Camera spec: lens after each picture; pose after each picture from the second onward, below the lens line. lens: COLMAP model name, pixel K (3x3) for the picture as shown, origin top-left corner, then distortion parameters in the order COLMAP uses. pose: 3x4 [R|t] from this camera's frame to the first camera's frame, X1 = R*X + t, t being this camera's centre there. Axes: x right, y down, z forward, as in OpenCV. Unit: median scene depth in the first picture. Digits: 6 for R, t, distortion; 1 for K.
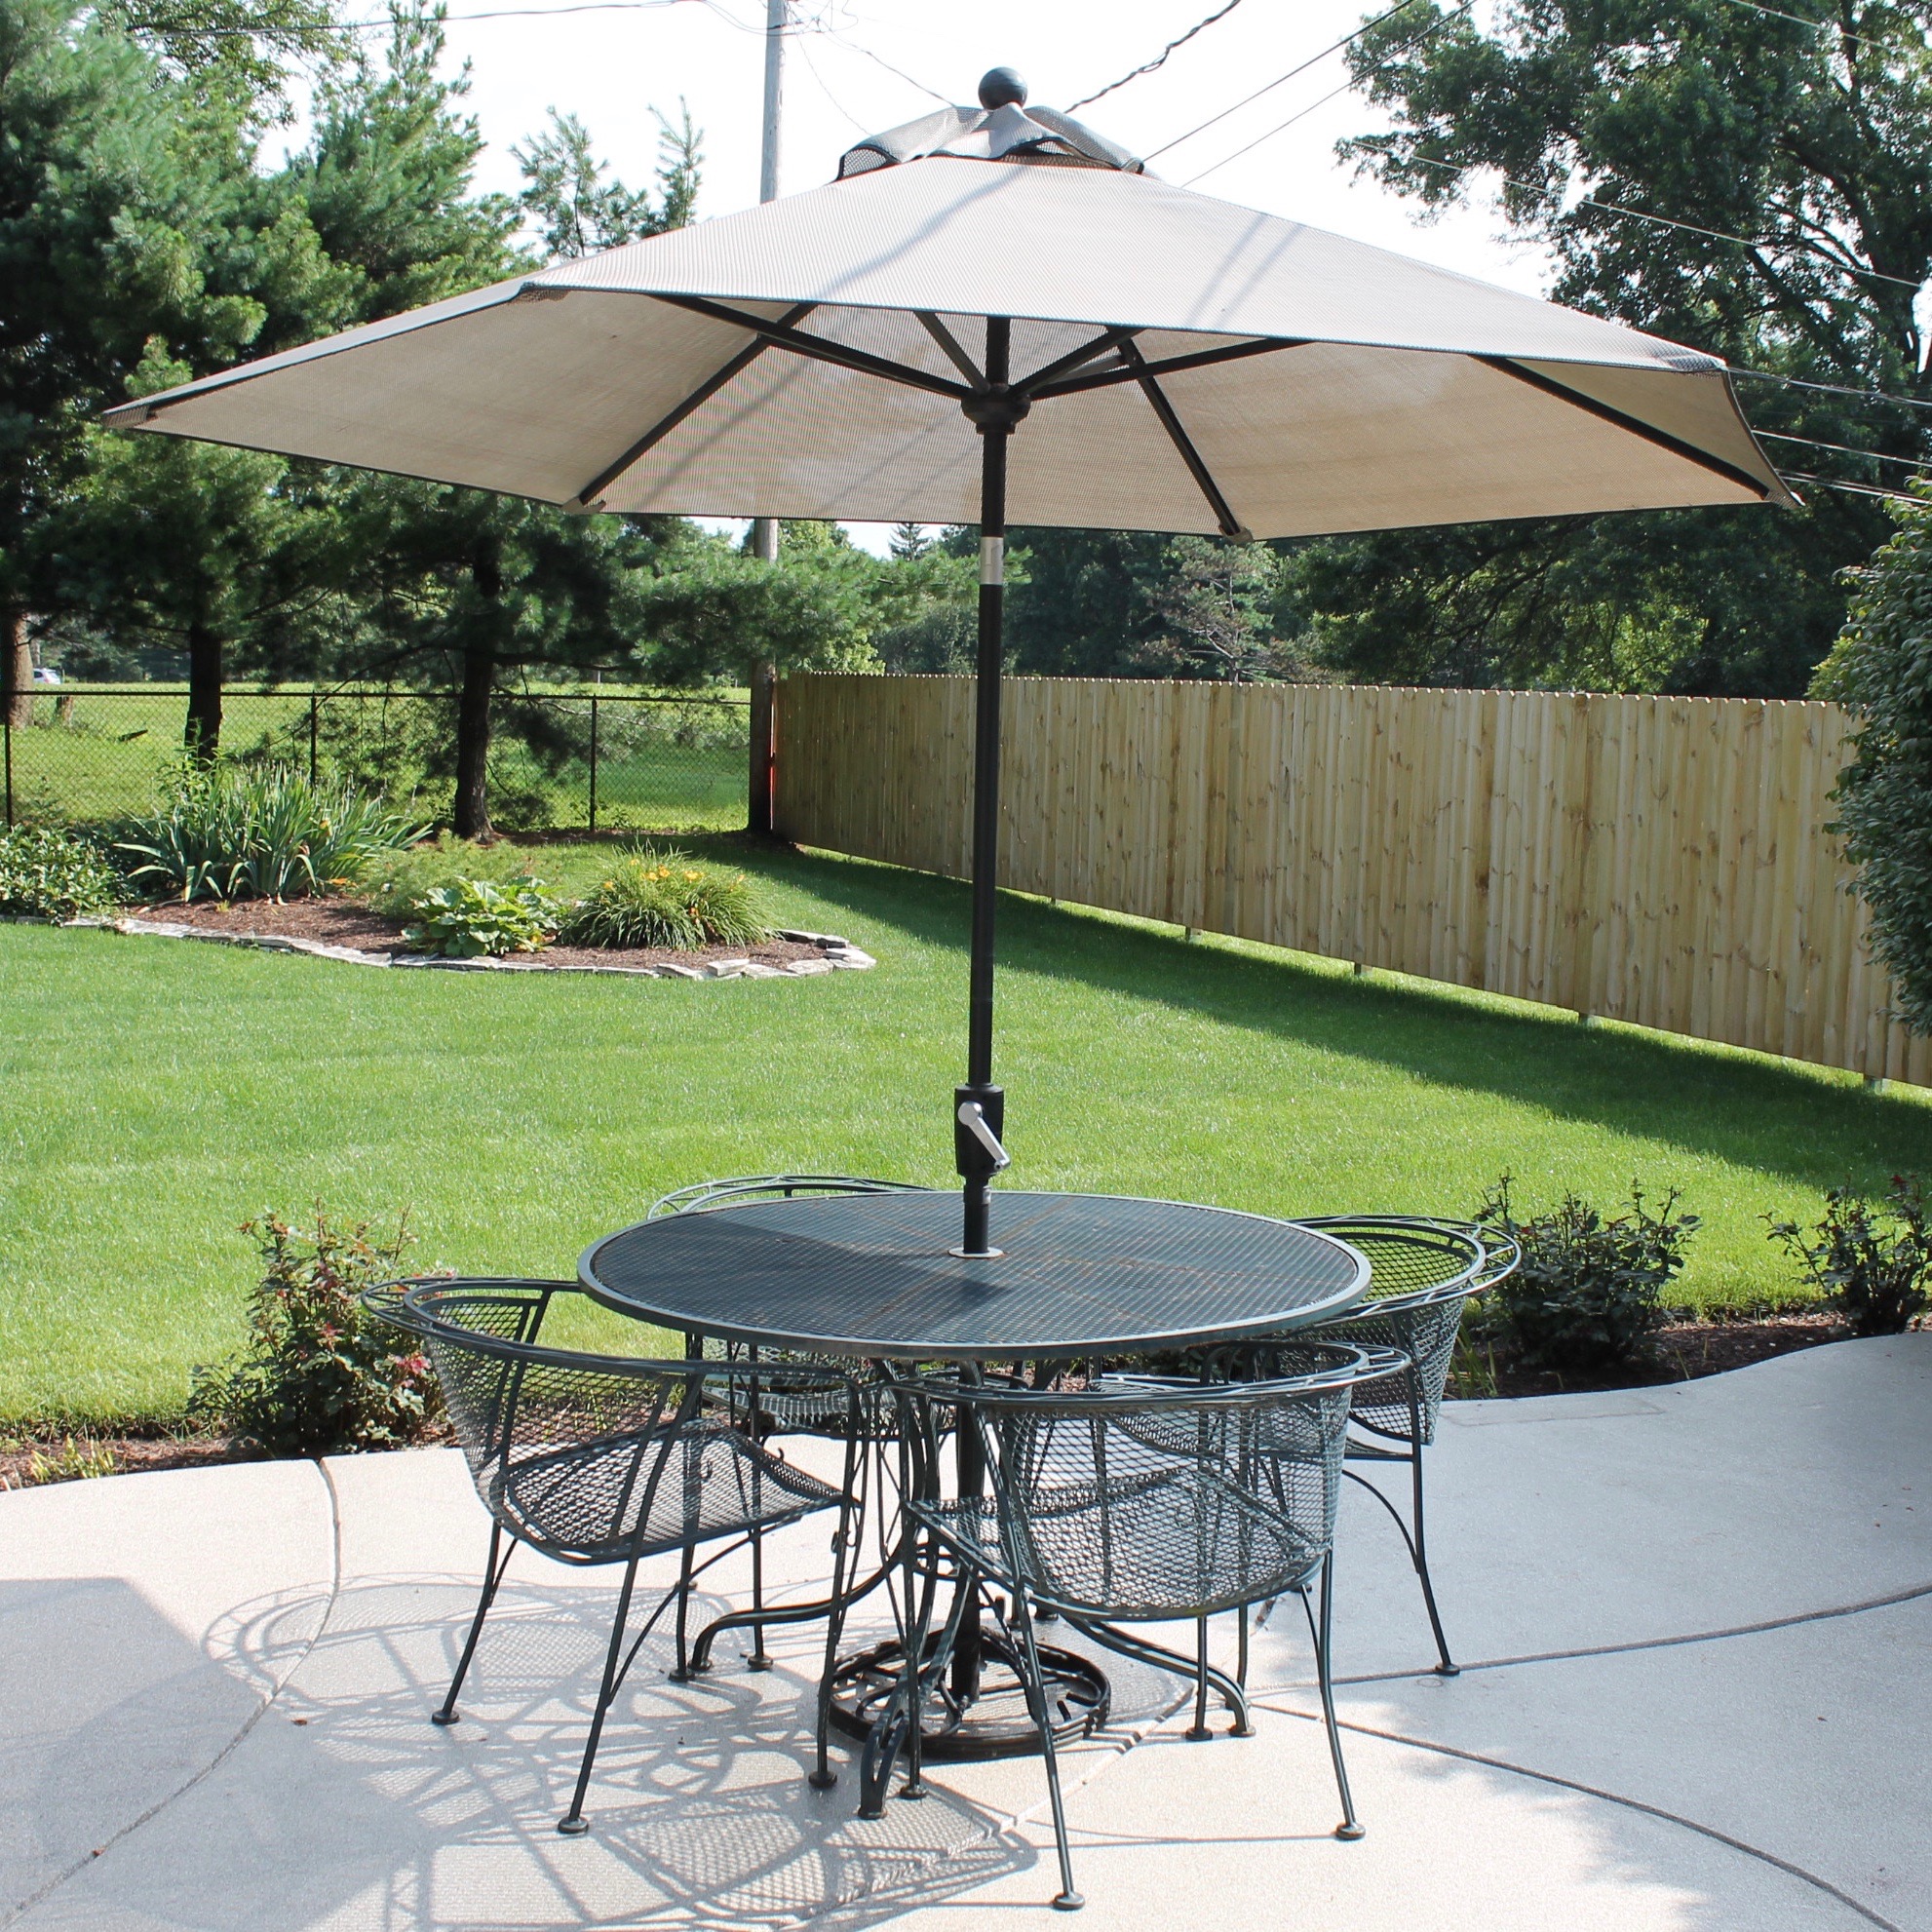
lens RADIAL K [[2632.7, 0, 1040.4], [0, 2632.7, 985.0], [0, 0, 1]] dist [-0.142445, 0.000000]
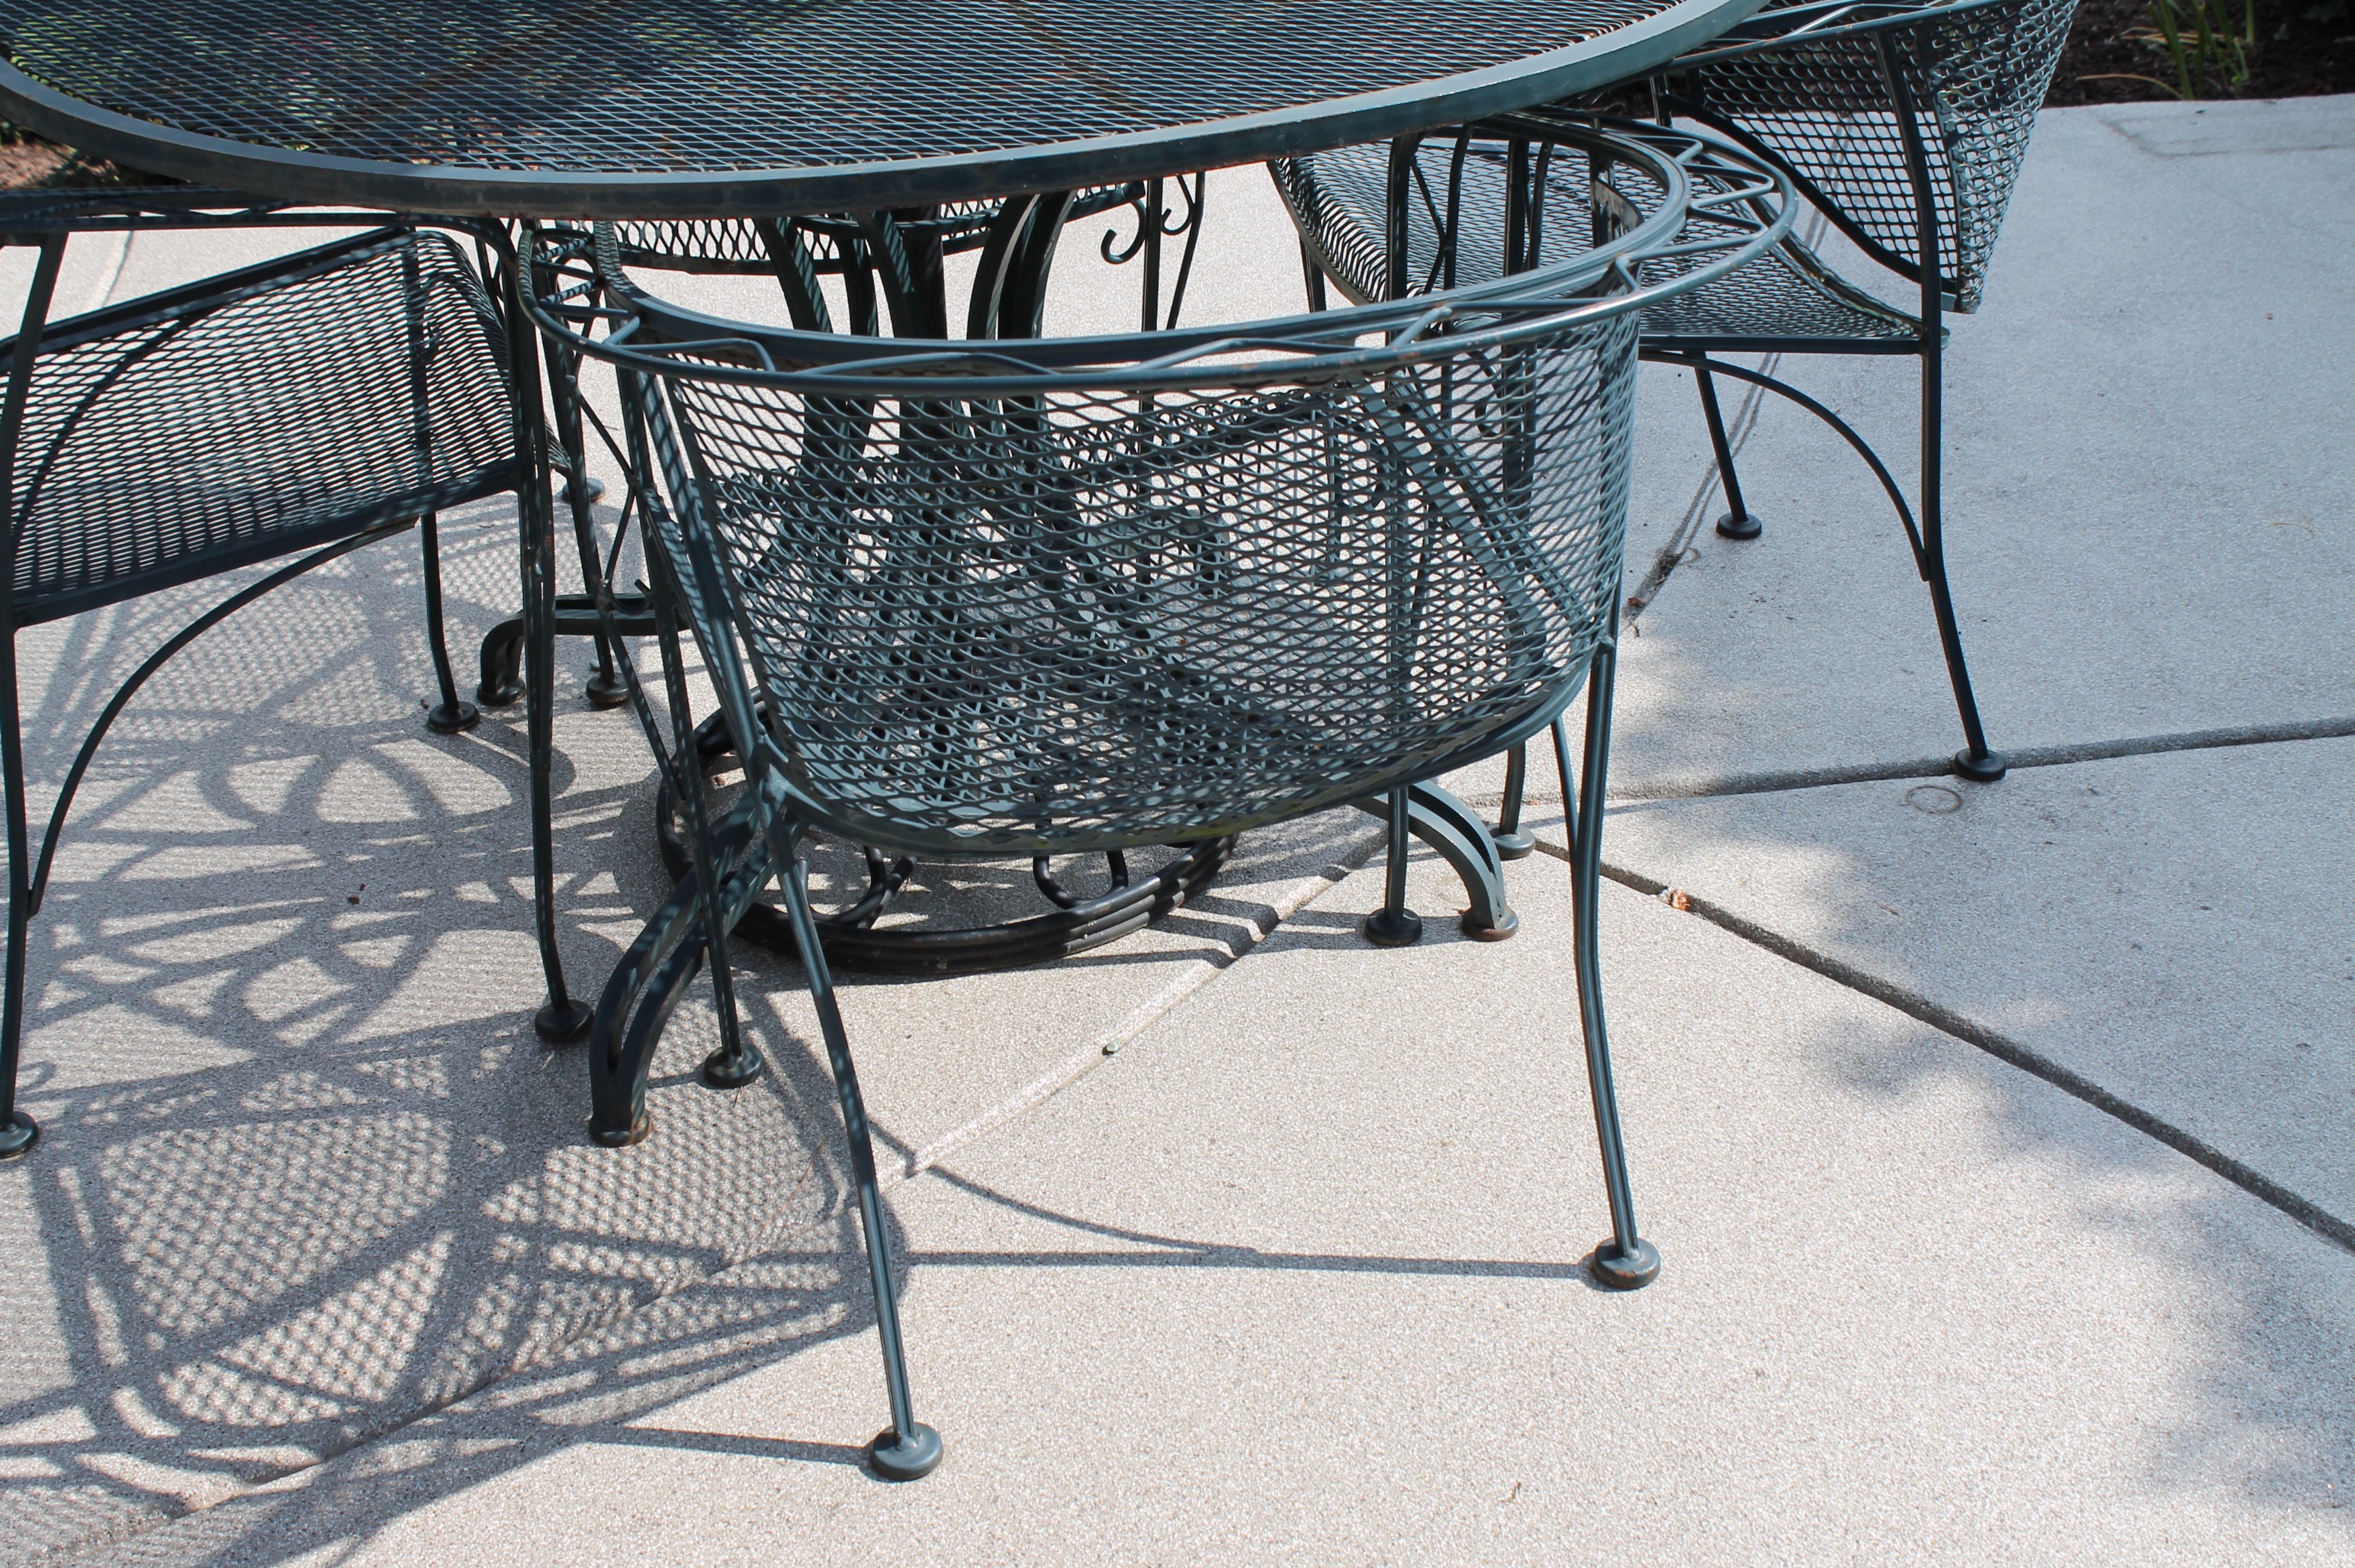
lens RADIAL K [[2956.1, 0, 1166.2], [0, 2956.1, 773.1], [0, 0, 1]] dist [-0.053078, 0.000000]
pose [[0.978750, 0.057129, -0.196937, 0.133739], [0.030746, 0.908665, 0.416393, 0.036499], [0.202738, -0.413599, 0.887600, 0.552896]]
